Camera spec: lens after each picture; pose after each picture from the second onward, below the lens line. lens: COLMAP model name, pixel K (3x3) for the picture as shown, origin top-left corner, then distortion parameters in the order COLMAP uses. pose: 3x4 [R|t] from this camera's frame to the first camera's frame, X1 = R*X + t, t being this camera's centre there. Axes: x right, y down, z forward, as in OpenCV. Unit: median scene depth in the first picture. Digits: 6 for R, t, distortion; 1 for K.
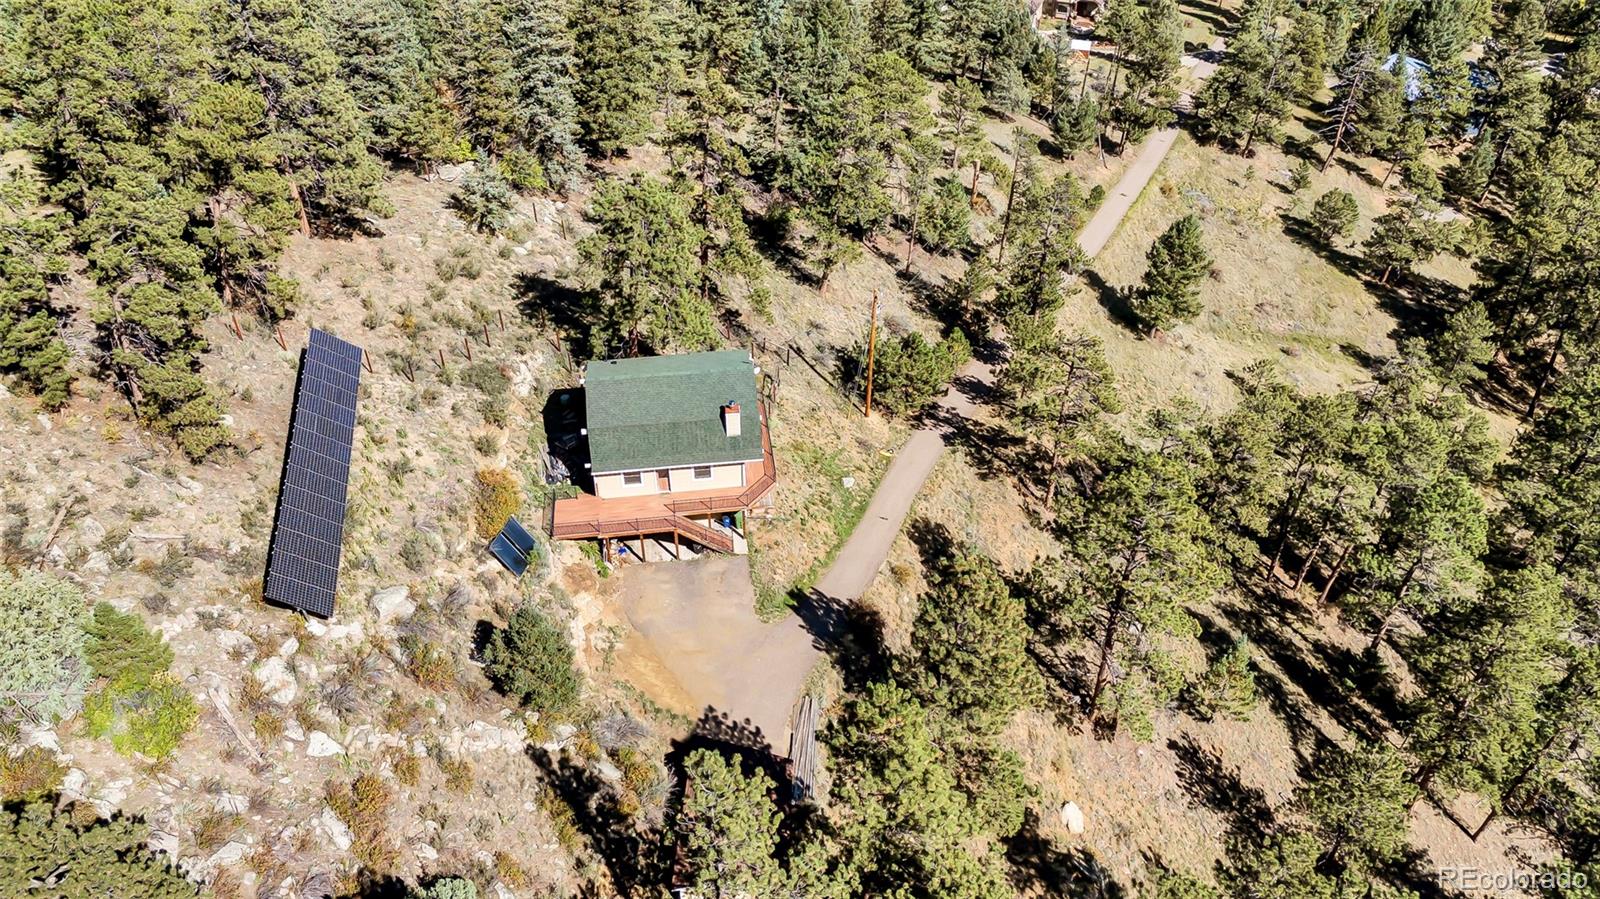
lens RADIAL K [[1181.7, 0, 799.9], [0, 1181.7, 456.7], [0, 0, 1]] dist [0.168598, -0.329908]
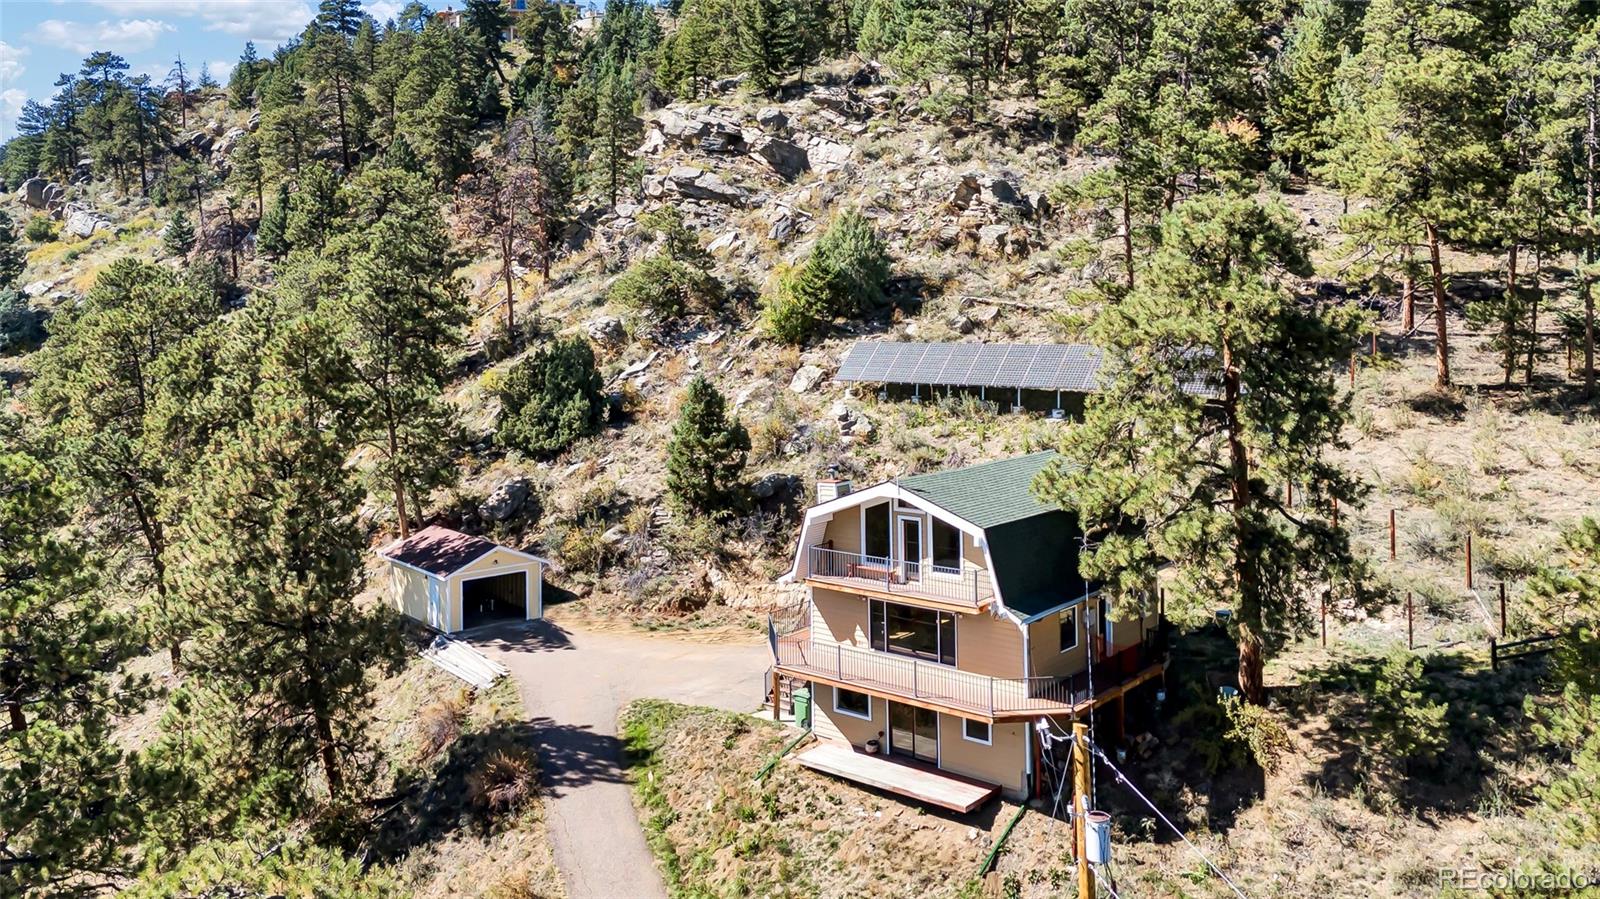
lens RADIAL K [[1211.5, 0, 810.2], [0, 1211.5, 354.8], [0, 0, 1]] dist [0.164421, -0.302888]
pose [[-0.724798, 0.037704, -0.687929, 0.248375], [-0.442979, 0.739243, 0.507237, -0.267430], [0.527671, 0.672383, -0.519100, 0.895673]]
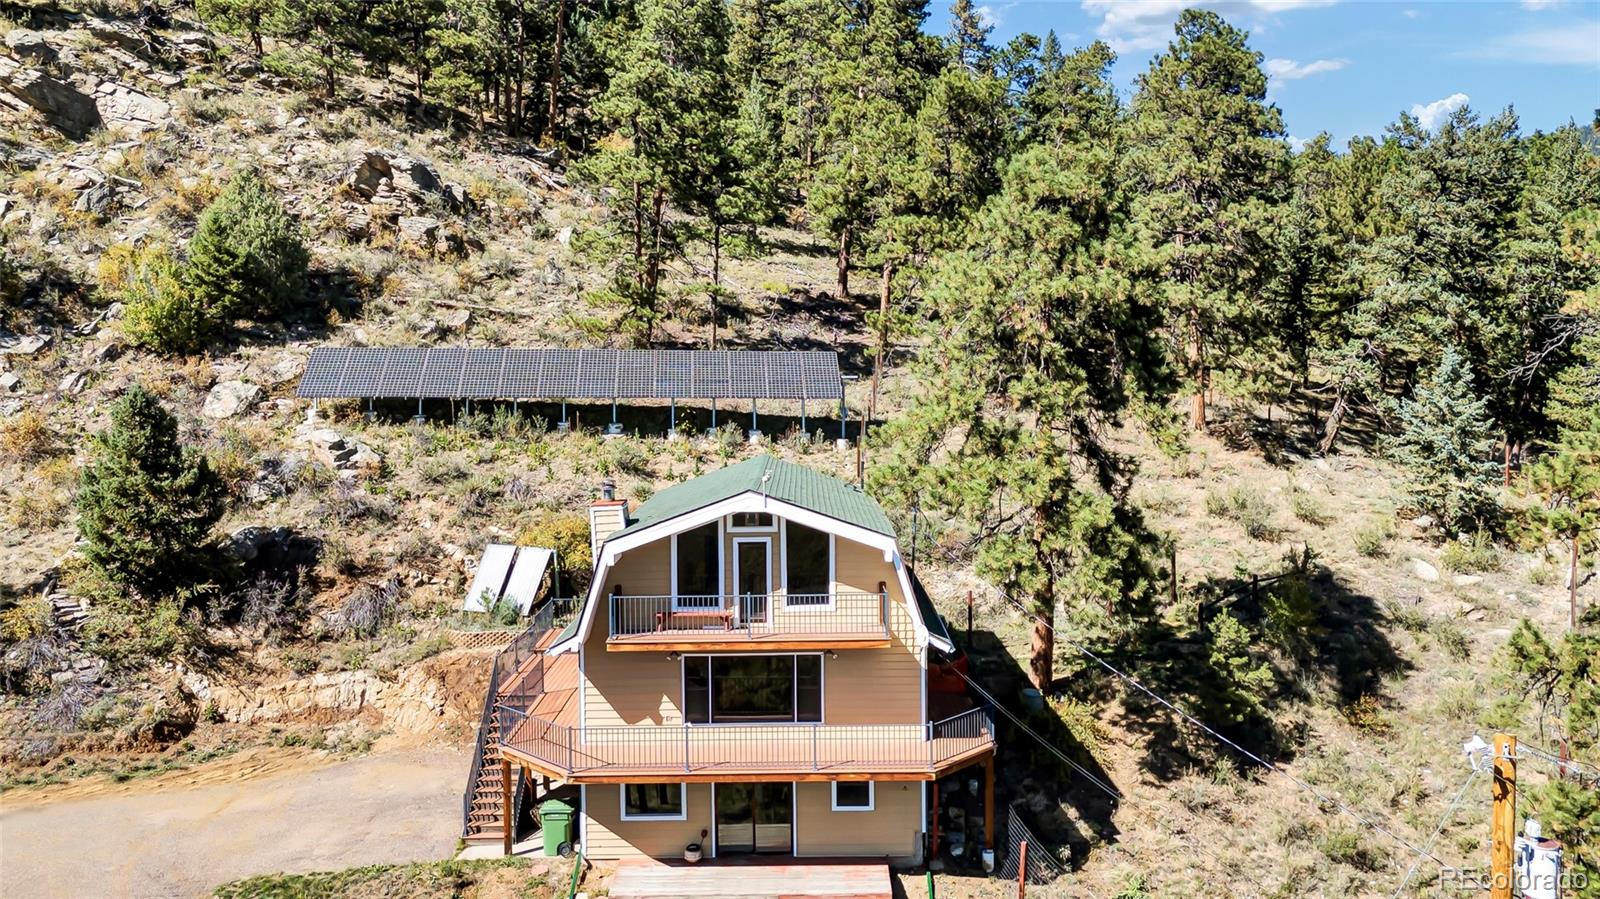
lens RADIAL K [[1198.7, 0, 800.0], [0, 1198.7, 449.5], [0, 0, 1]] dist [0.076629, -0.069927]
pose [[-0.126082, 0.079084, -0.988863, 0.240233], [-0.649004, 0.747317, 0.142516, -0.110791], [0.750265, 0.659745, -0.042898, 0.753007]]
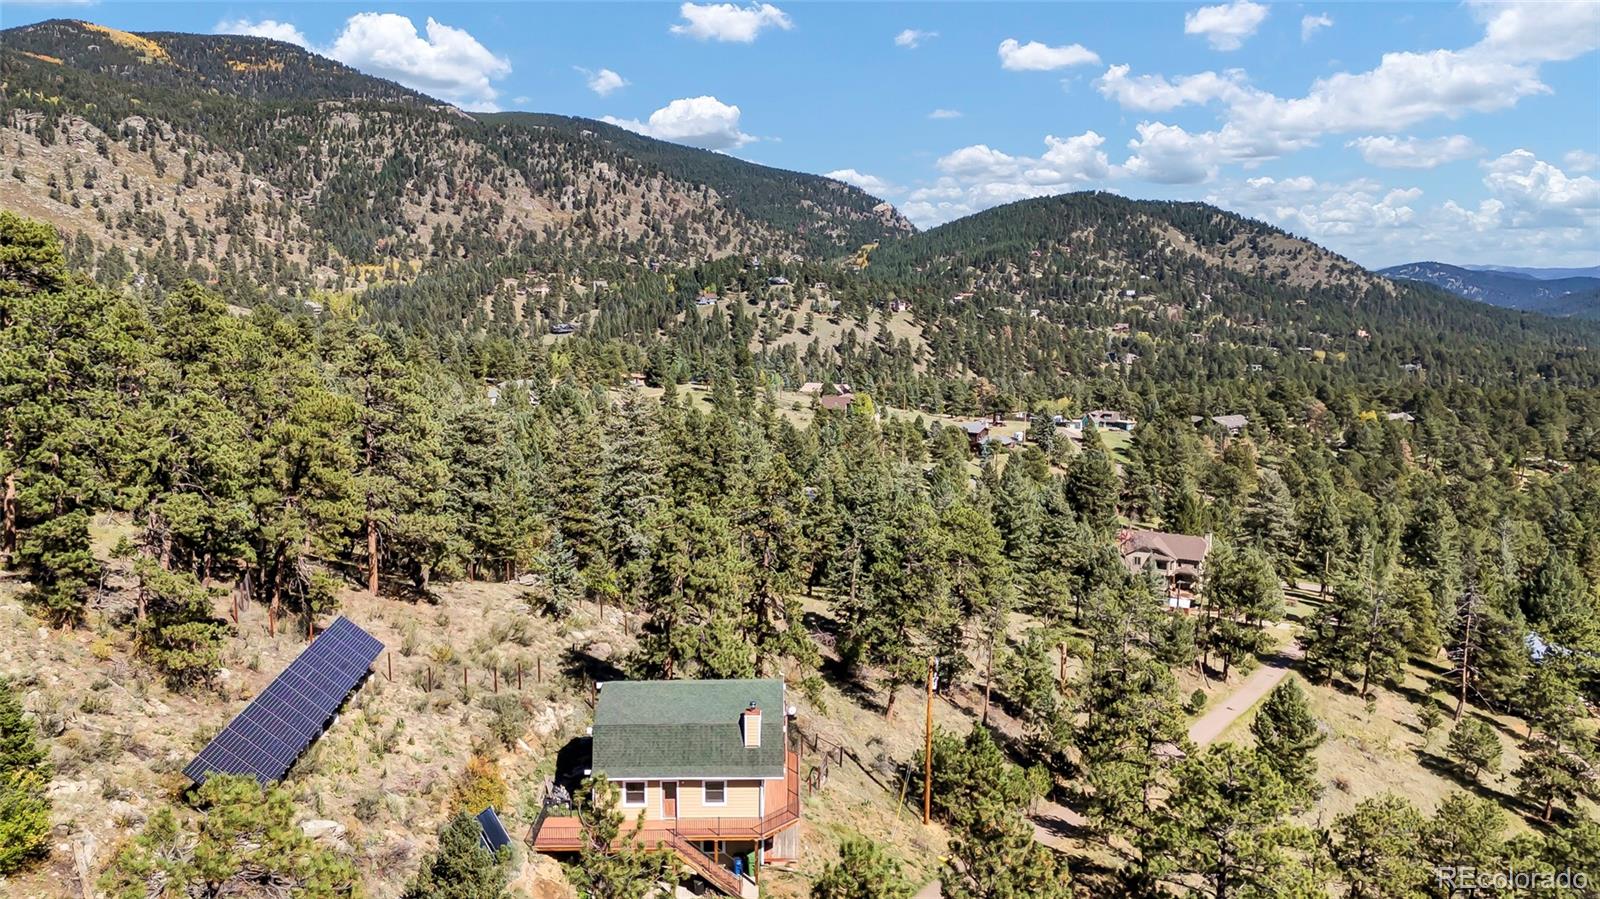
lens RADIAL K [[1192.6, 0, 803.9], [0, 1192.6, 452.1], [0, 0, 1]] dist [0.098604, -0.098921]
pose [[0.993094, 0.022600, -0.115126, 0.059356], [-0.080274, 0.846515, -0.526278, 0.194655], [0.085562, 0.531885, 0.842483, 0.090316]]
